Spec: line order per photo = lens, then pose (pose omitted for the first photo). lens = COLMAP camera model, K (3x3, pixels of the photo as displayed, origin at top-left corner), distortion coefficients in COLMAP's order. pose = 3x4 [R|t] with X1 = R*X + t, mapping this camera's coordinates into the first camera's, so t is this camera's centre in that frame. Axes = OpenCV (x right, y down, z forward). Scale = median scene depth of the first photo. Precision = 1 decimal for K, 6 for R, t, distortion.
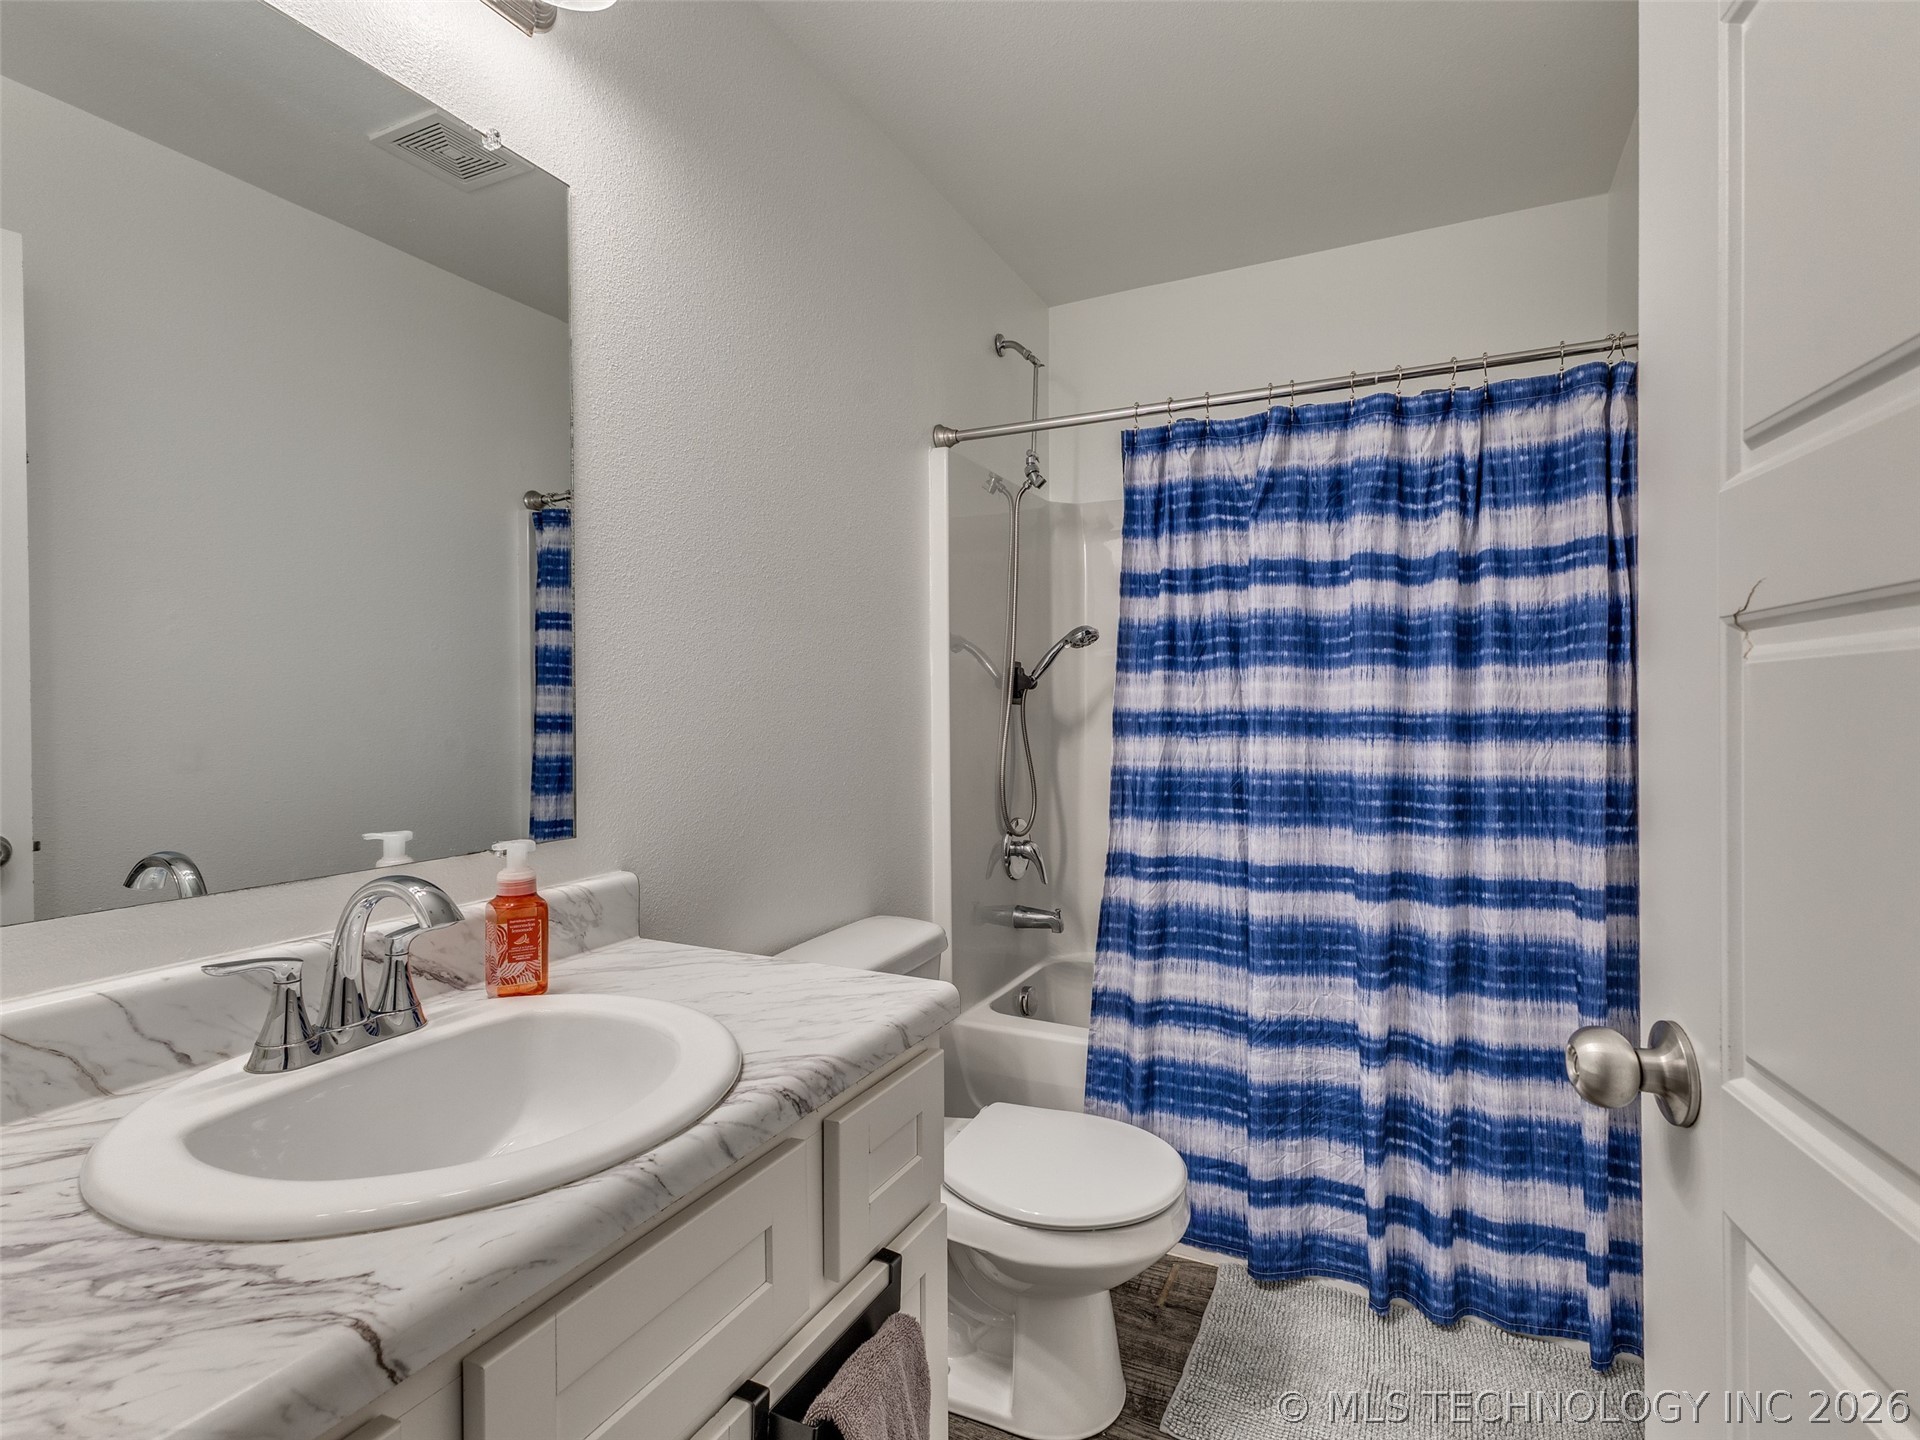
lens RADIAL K [[935.4, 0, 964.9], [0, 935.4, 714.9], [0, 0, 1]] dist [0.010629, 0.000283]
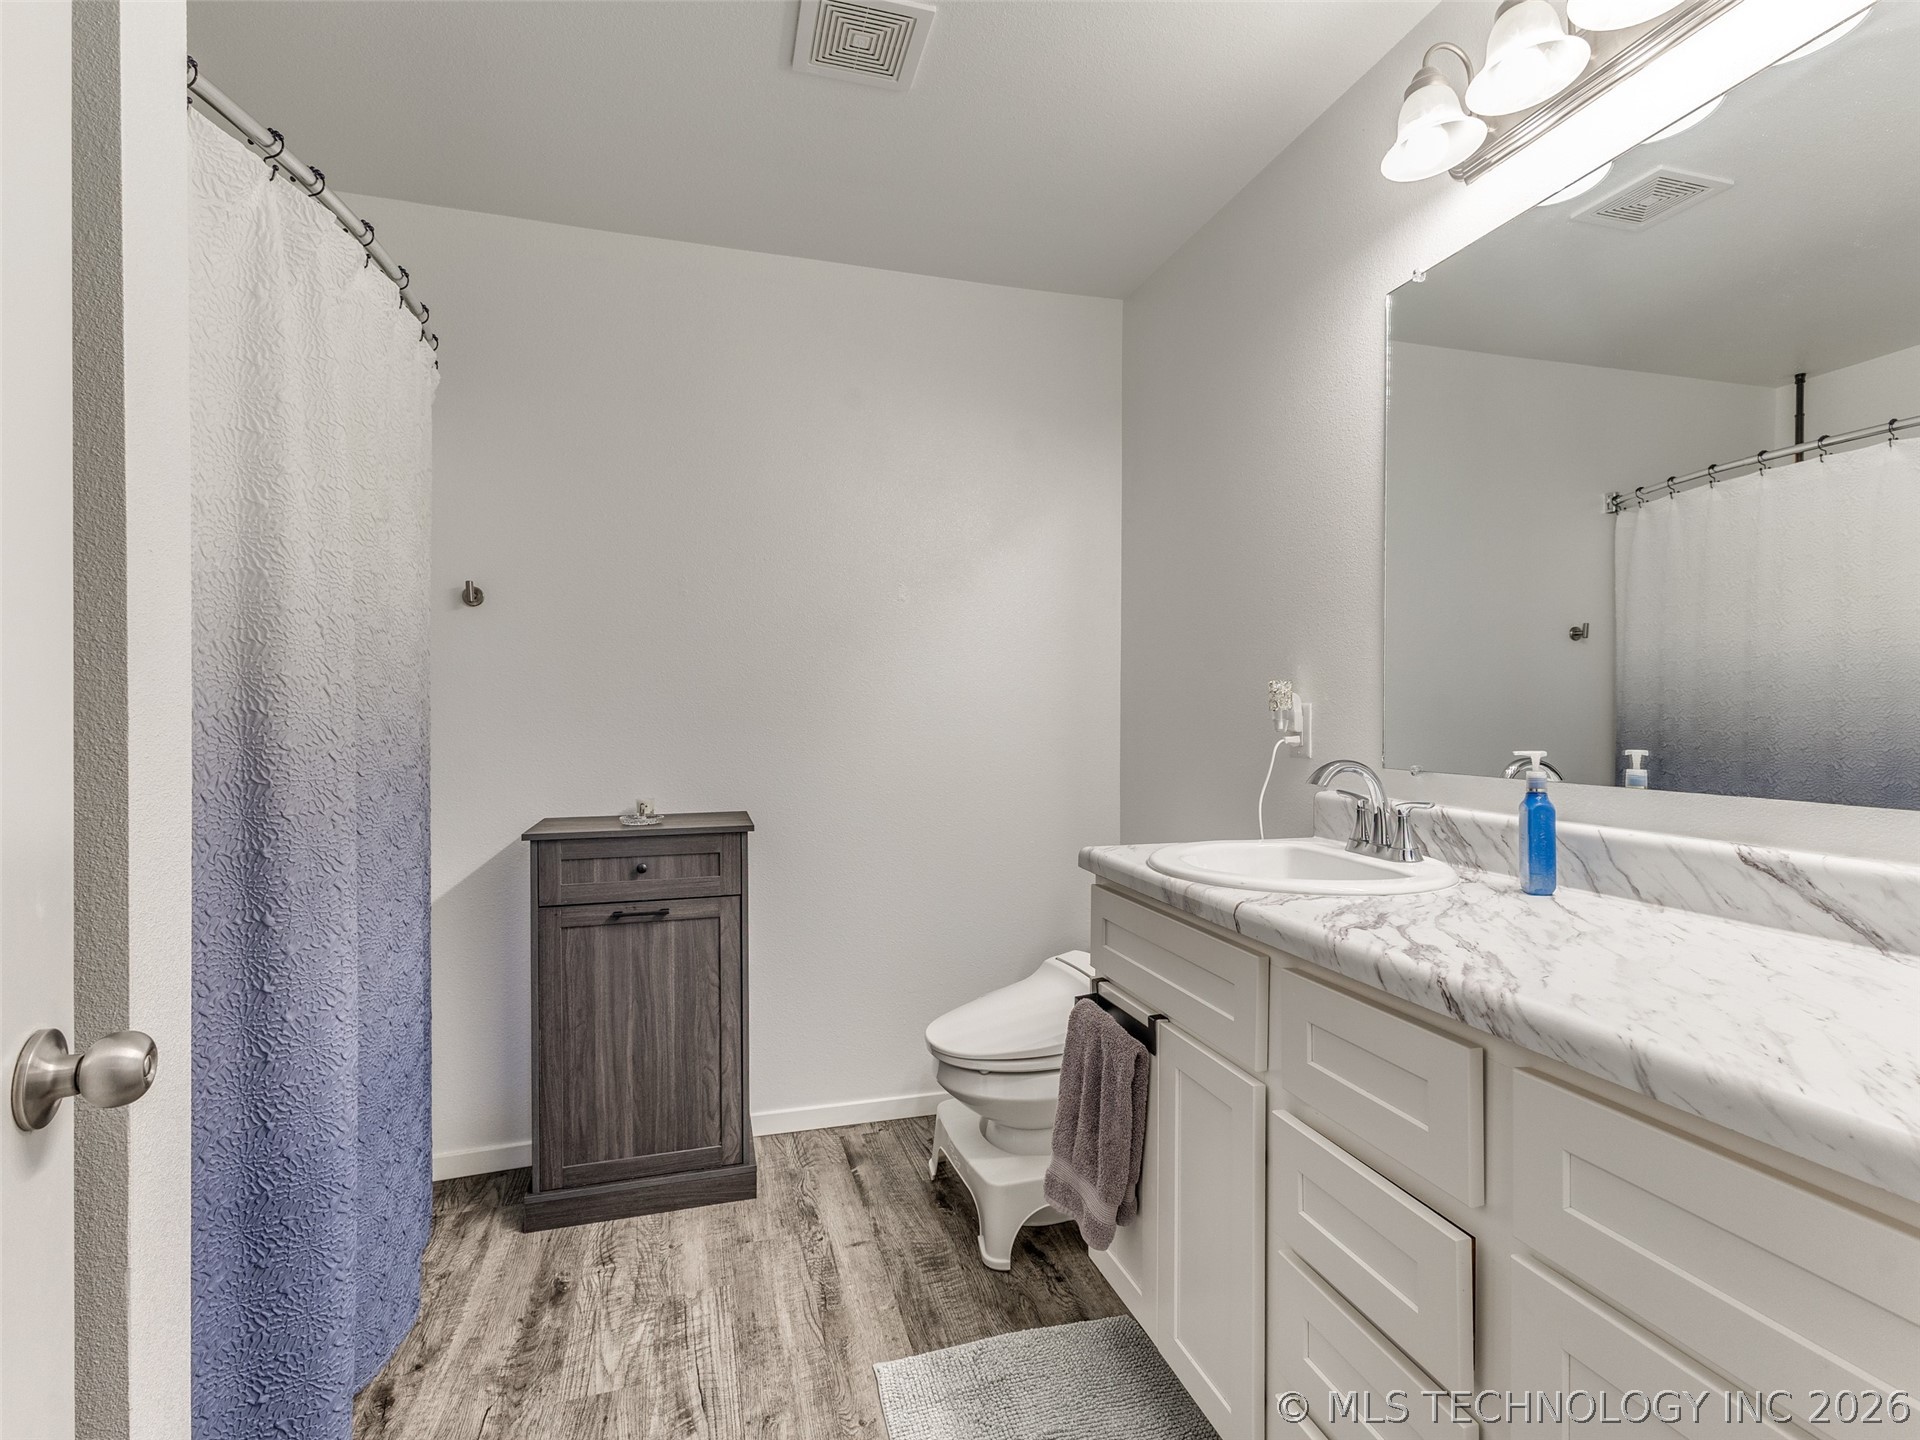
lens RADIAL K [[935.4, 0, 964.9], [0, 935.4, 714.9], [0, 0, 1]] dist [0.010629, 0.000283]
pose [[-0.735738, 0.015694, -0.677085, 0.952784], [0.008047, 0.999863, 0.014432, 0.056545], [0.677219, 0.005170, -0.735764, 1.377782]]
